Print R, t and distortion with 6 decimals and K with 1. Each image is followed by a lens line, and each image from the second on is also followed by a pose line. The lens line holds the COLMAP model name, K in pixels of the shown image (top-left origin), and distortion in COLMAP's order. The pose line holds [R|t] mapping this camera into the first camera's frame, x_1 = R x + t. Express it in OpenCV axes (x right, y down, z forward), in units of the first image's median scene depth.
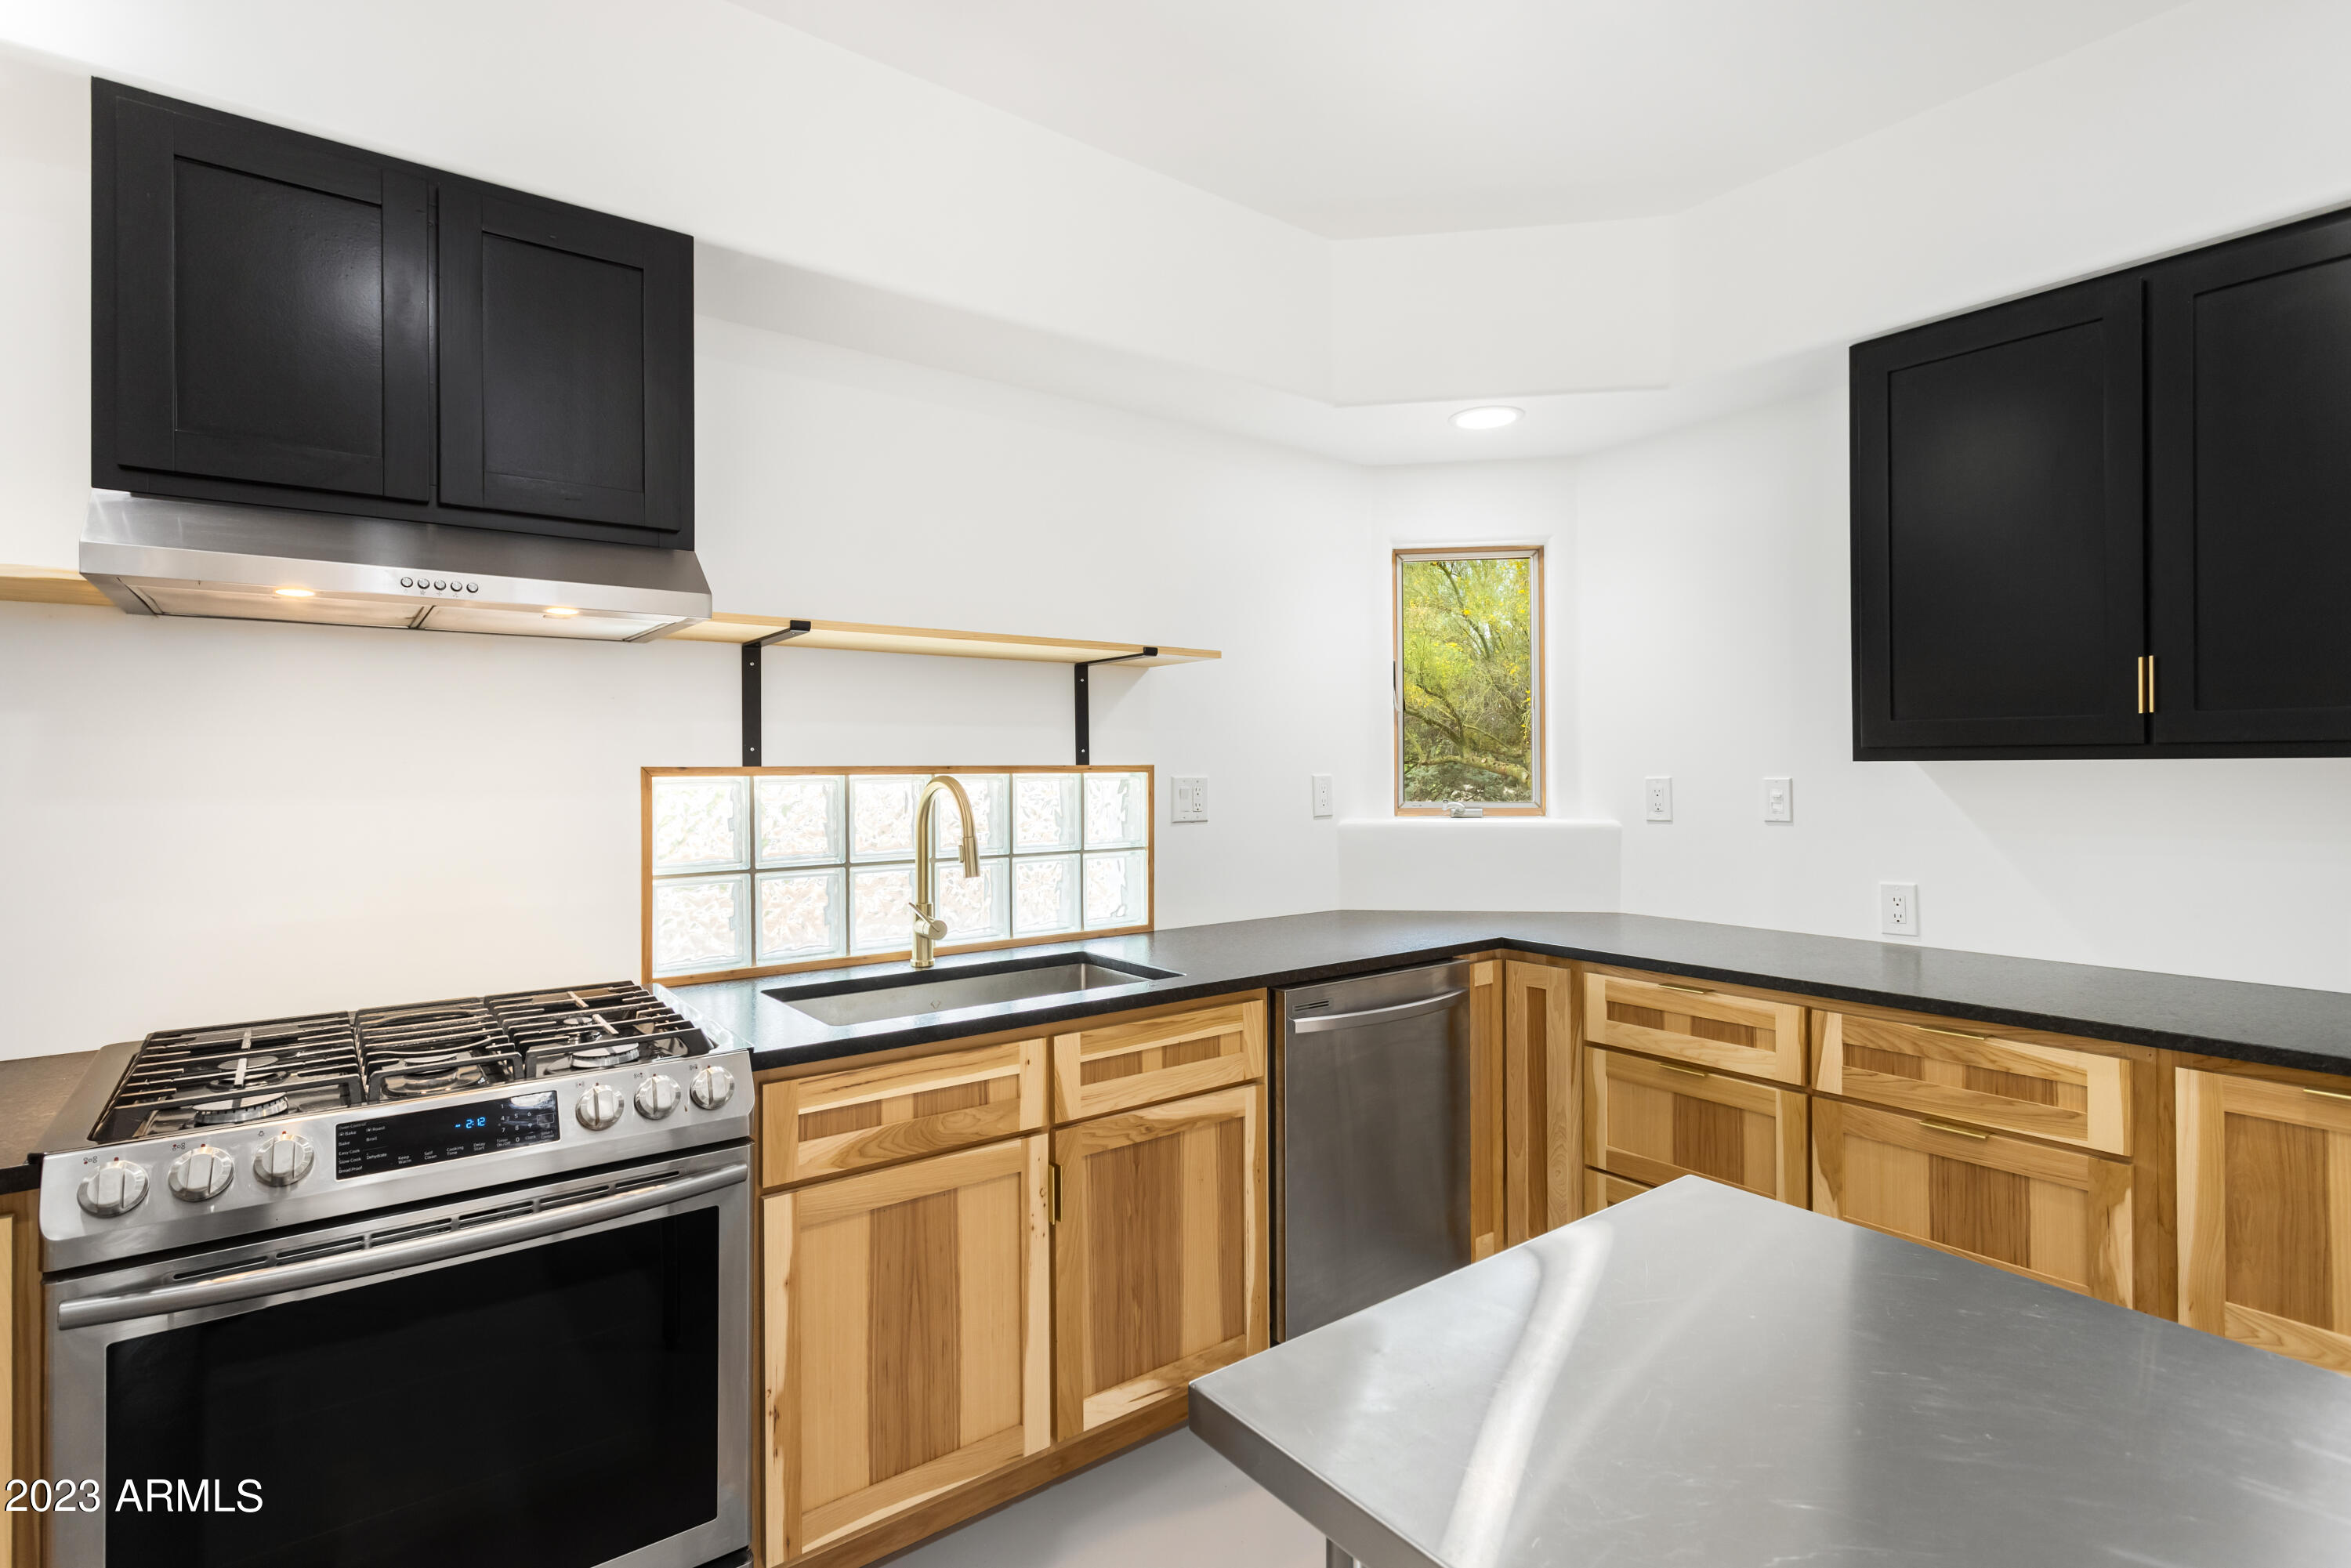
lens RADIAL K [[1134.0, 0, 1175.4], [0, 1134.0, 768.7], [0, 0, 1]] dist [-0.000302, 0.001763]
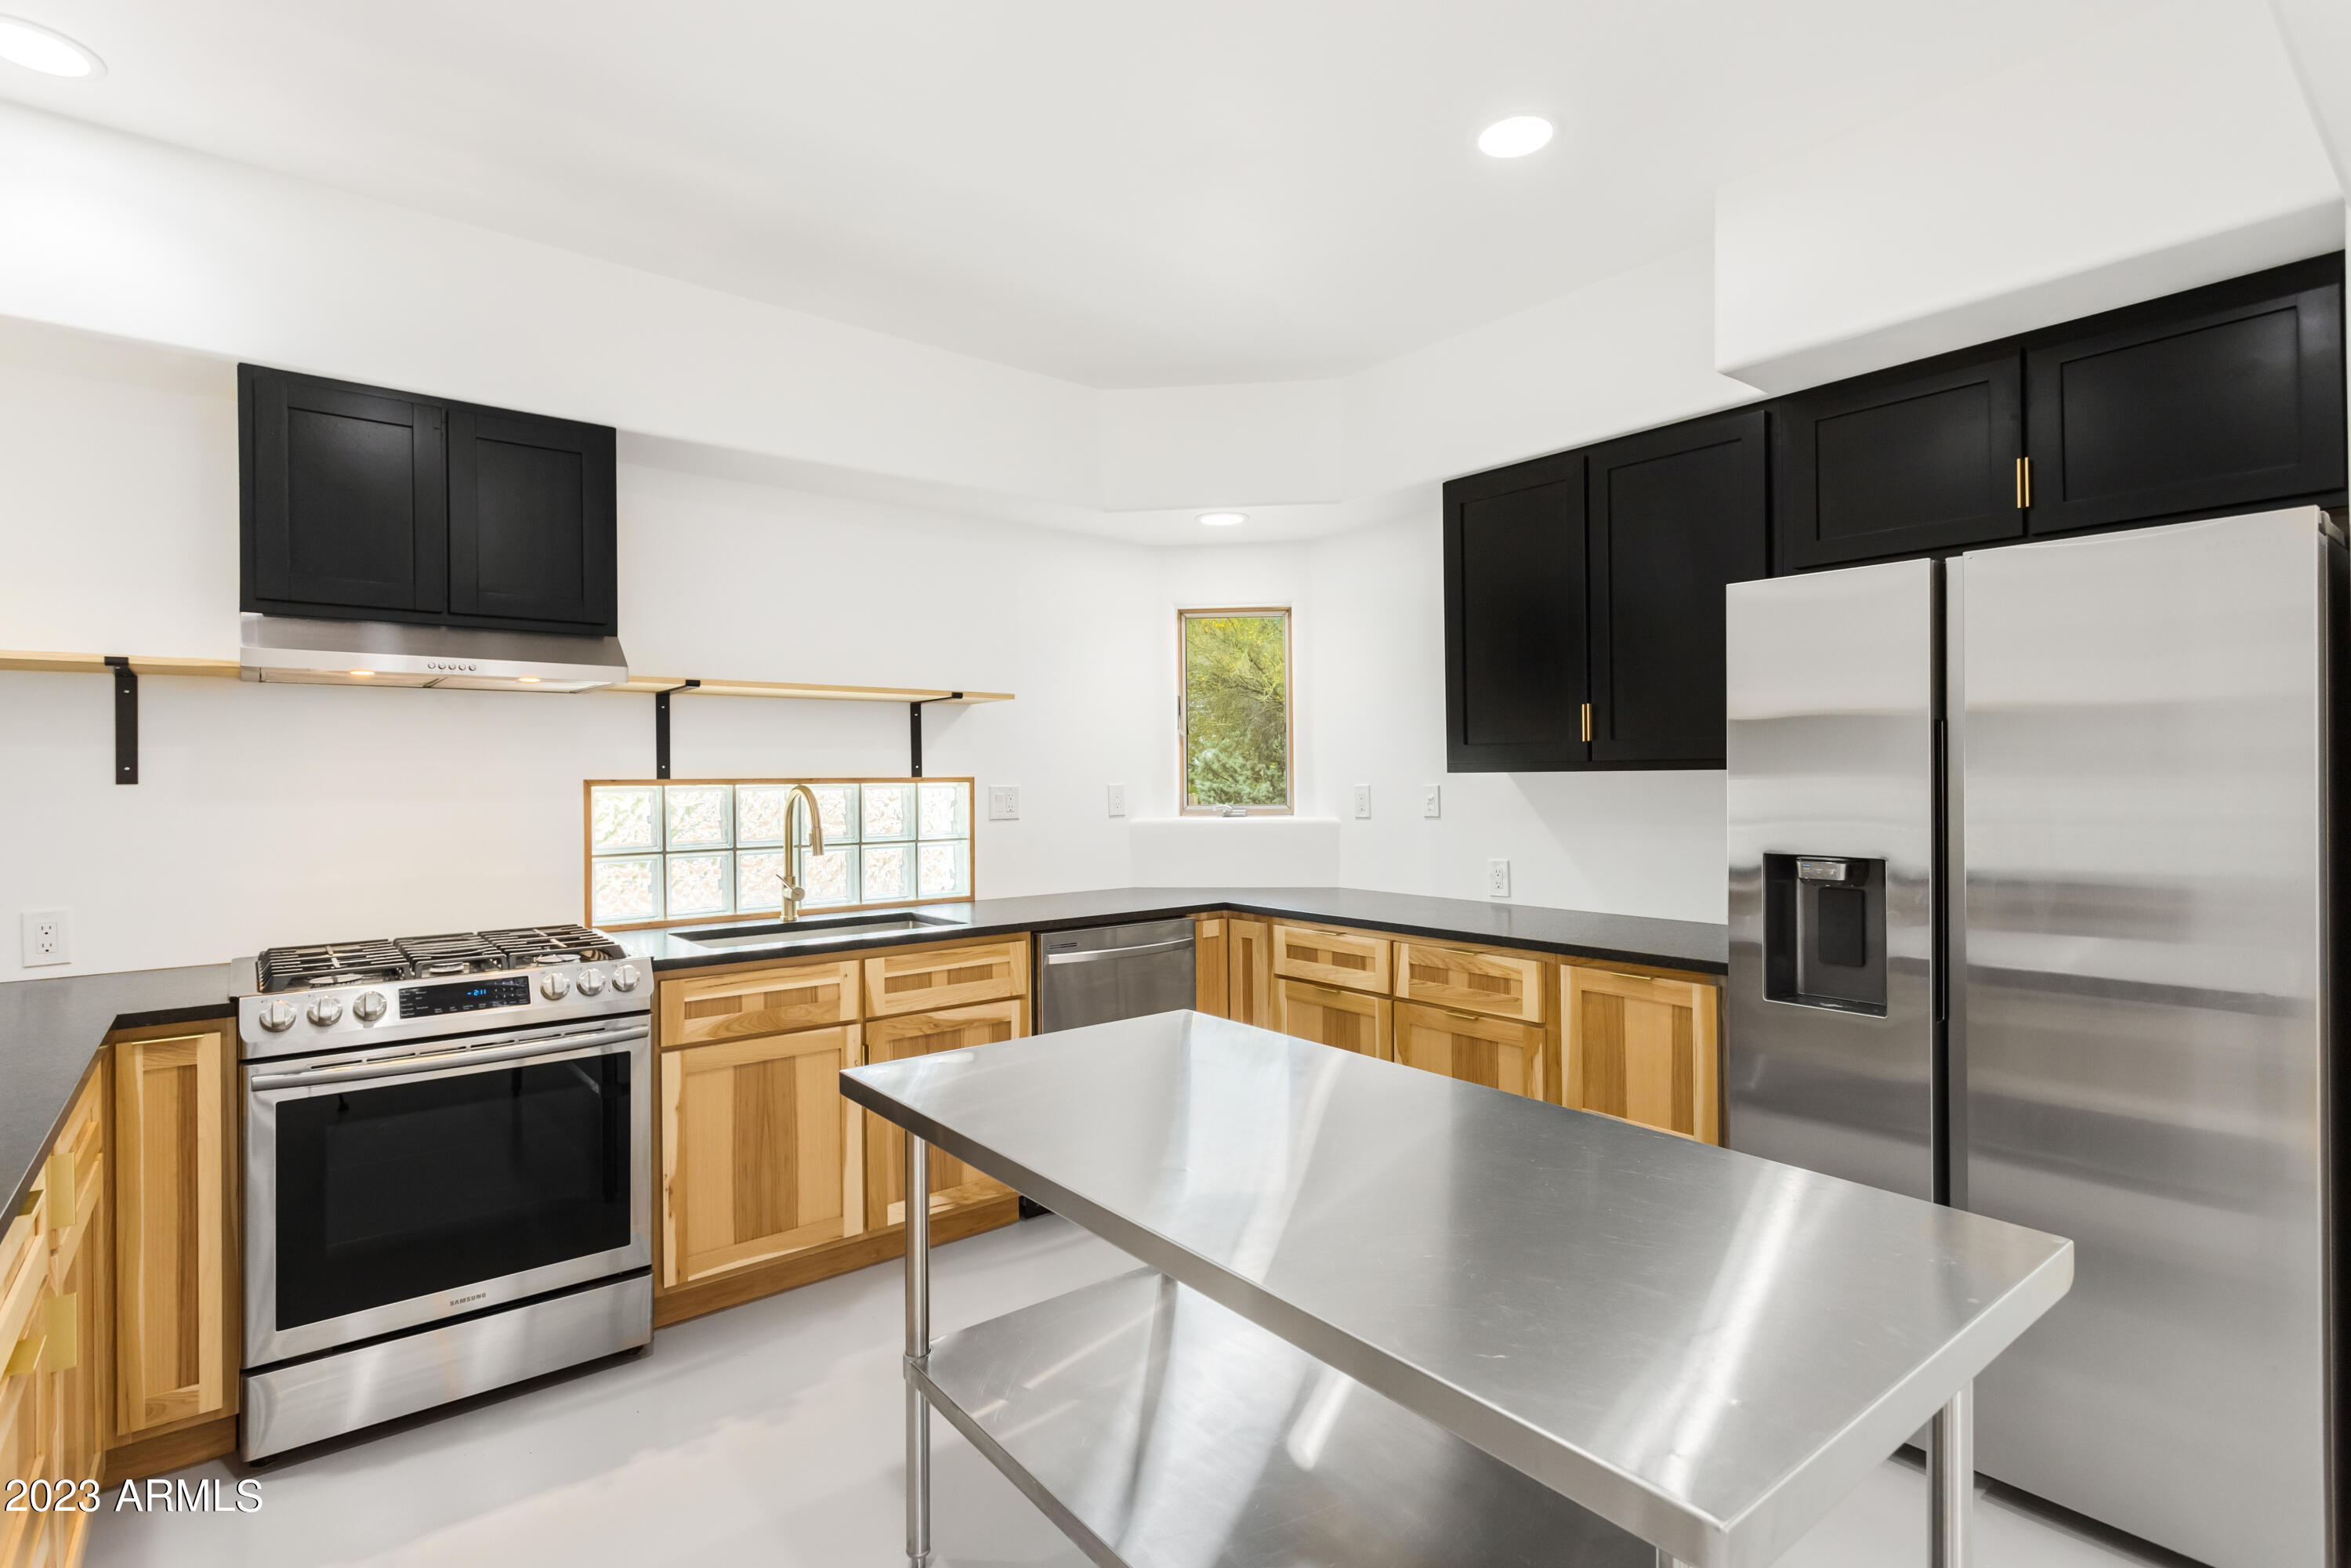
lens RADIAL K [[1134.0, 0, 1179.0], [0, 1134.0, 784.9], [0, 0, 1]] dist [-0.000302, 0.001763]
pose [[0.999458, -0.003557, 0.032732, 0.246504], [0.003419, 0.999985, 0.004286, 0.001643], [-0.032747, -0.004172, 0.999455, -0.481788]]
